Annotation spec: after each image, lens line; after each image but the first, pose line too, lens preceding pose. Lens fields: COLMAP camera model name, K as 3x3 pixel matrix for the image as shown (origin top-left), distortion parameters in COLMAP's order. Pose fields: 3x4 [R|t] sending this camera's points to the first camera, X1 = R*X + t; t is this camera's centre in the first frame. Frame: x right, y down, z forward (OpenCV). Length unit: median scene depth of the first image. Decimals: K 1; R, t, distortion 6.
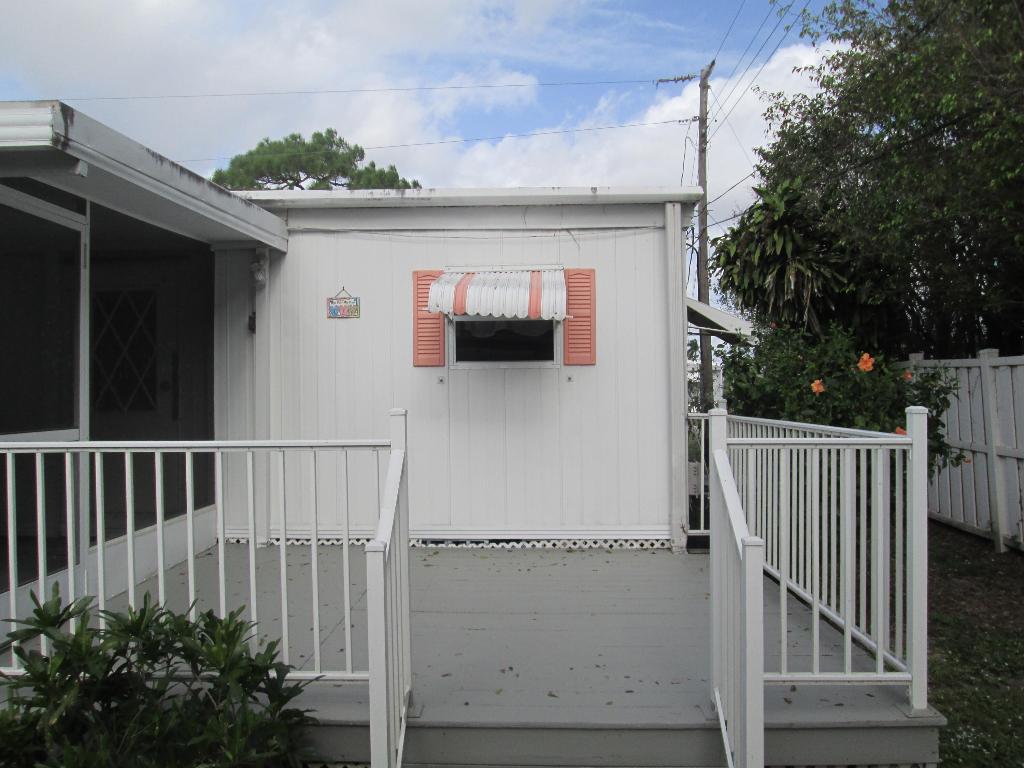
lens RADIAL K [[841.5, 0, 509.8], [0, 841.5, 383.1], [0, 0, 1]] dist [-0.050967, 0.008905]
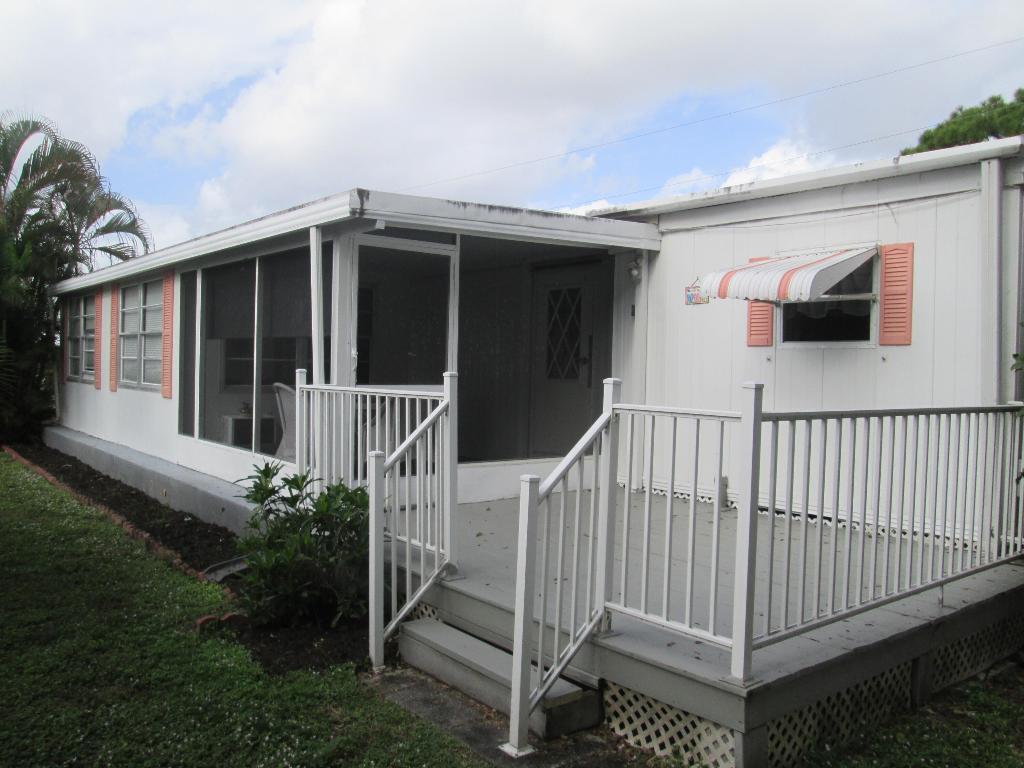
lens RADIAL K [[841.5, 0, 509.8], [0, 841.5, 383.1], [0, 0, 1]] dist [-0.050967, 0.008905]
pose [[0.651364, 0.034318, -0.757989, 0.512900], [-0.019631, 0.999404, 0.028379, 0.003343], [0.758511, -0.003605, 0.651650, 0.054239]]
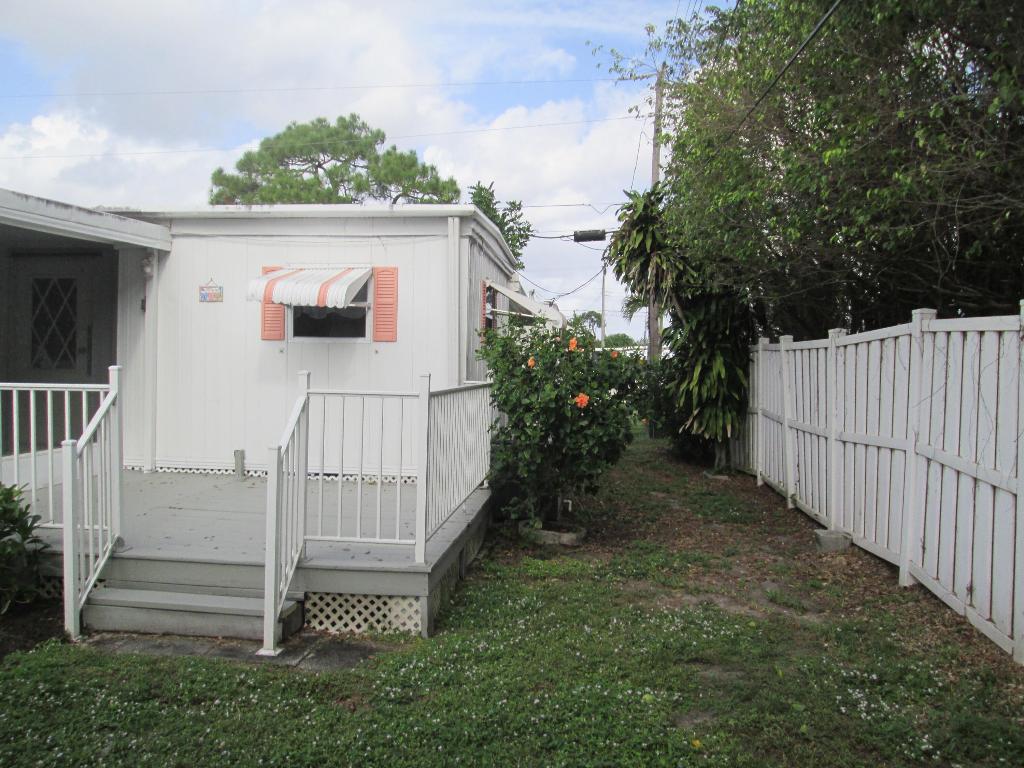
lens RADIAL K [[842.4, 0, 506.1], [0, 842.4, 382.2], [0, 0, 1]] dist [-0.046273, 0.010497]
pose [[0.996854, 0.025830, -0.074931, 0.366428], [-0.023668, 0.999282, 0.029602, -0.001313], [0.075642, -0.027735, 0.996749, -0.279629]]
